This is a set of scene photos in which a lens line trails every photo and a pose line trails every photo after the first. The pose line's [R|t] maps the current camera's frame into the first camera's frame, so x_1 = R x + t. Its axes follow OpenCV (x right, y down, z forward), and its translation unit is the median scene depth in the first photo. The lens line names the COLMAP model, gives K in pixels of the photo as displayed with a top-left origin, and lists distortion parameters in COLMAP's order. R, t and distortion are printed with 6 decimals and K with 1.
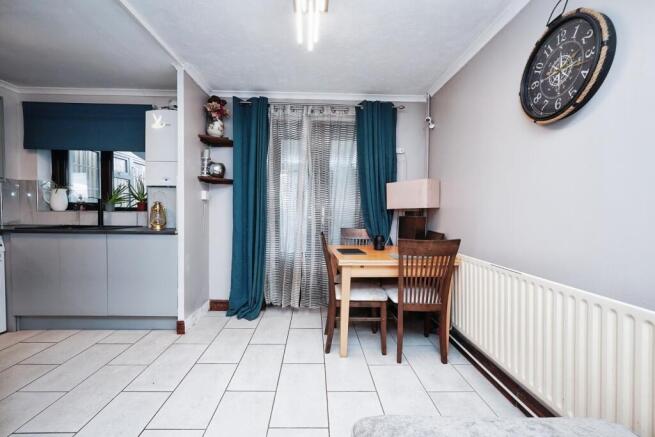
lens RADIAL K [[280.9, 0, 321.1], [0, 280.9, 218.3], [0, 0, 1]] dist [-0.012875, 0.002594]
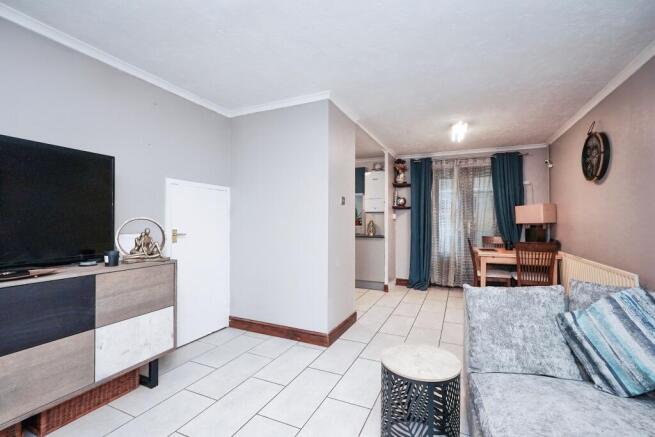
lens RADIAL K [[280.9, 0, 340.6], [0, 280.9, 215.2], [0, 0, 1]] dist [-0.012875, 0.002594]
pose [[0.907744, -0.019349, -0.419079, 0.012212], [-0.001280, 0.998803, -0.048887, -0.004035], [0.419523, 0.044913, 0.906633, -0.724684]]
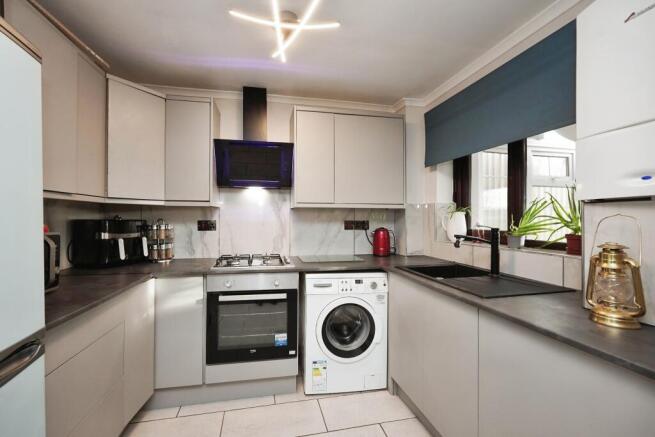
lens RADIAL K [[280.9, 0, 323.0], [0, 280.9, 217.6], [0, 0, 1]] dist [-0.012875, 0.002594]
pose [[0.197648, -0.011882, -0.980201, -0.297287], [-0.023299, 0.999587, -0.016815, -0.075025], [0.979996, 0.026161, 0.197290, 0.544554]]
